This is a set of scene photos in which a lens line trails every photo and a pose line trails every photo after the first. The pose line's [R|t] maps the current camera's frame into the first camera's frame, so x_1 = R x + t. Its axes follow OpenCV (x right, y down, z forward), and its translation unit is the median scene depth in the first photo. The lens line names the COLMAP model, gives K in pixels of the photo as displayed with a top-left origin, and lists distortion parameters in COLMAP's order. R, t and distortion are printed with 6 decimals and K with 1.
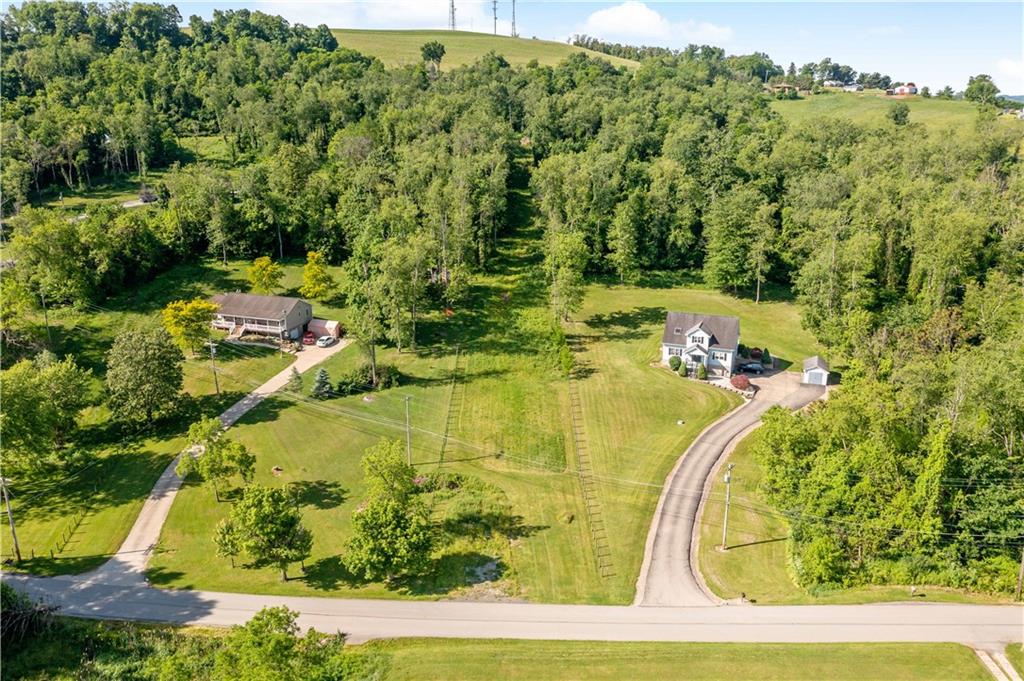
lens RADIAL K [[819.2, 0, 512.0], [0, 819.2, 340.5], [0, 0, 1]] dist [-0.000656, -0.064323]
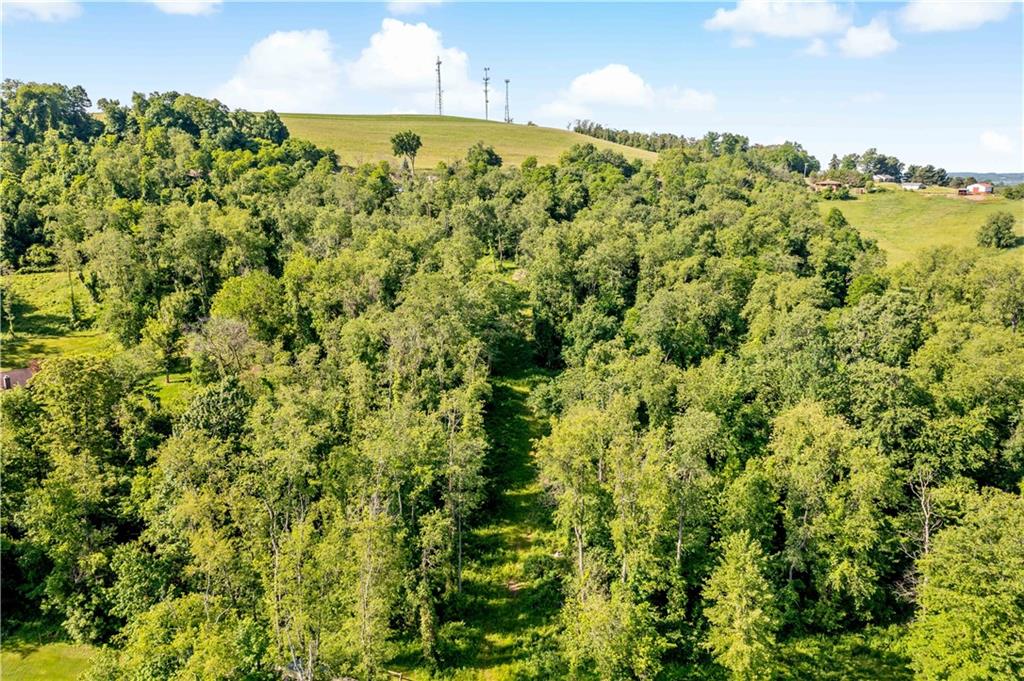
lens RADIAL K [[819.2, 0, 512.0], [0, 819.2, 340.5], [0, 0, 1]] dist [-0.000656, -0.064323]
pose [[0.999974, 0.001619, 0.007032, 0.002838], [-0.000996, 0.996140, -0.087776, -0.091543], [-0.007147, 0.087766, 0.996115, 0.218131]]
